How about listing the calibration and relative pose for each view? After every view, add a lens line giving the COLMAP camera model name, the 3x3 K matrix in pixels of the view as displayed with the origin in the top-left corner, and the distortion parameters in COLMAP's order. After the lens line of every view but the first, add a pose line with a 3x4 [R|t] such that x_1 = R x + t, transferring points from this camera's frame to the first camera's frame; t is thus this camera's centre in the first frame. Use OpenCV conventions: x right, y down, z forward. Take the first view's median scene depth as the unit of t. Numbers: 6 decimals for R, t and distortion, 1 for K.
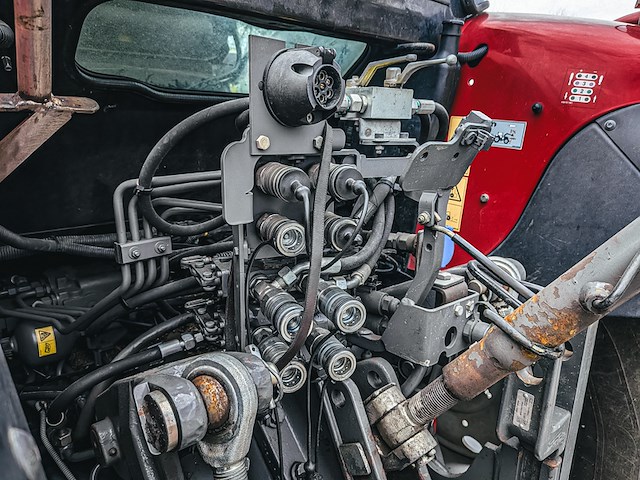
lens RADIAL K [[471.3, 0, 319.2], [0, 471.3, 224.3], [0, 0, 1]] dist [0.030052, -0.057734]
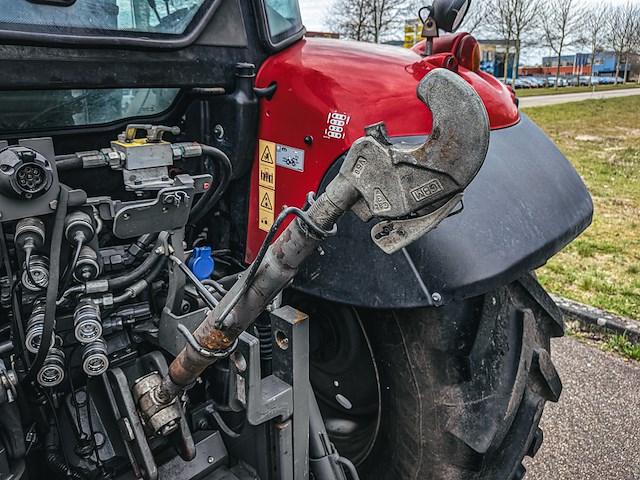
lens RADIAL K [[469.7, 0, 316.9], [0, 469.7, 214.4], [0, 0, 1]] dist [0.005161, -0.005294]
pose [[0.998379, -0.029770, 0.048509, 0.516173], [0.026599, 0.997547, 0.064746, -0.162245], [-0.050317, -0.063351, 0.996722, -0.279936]]
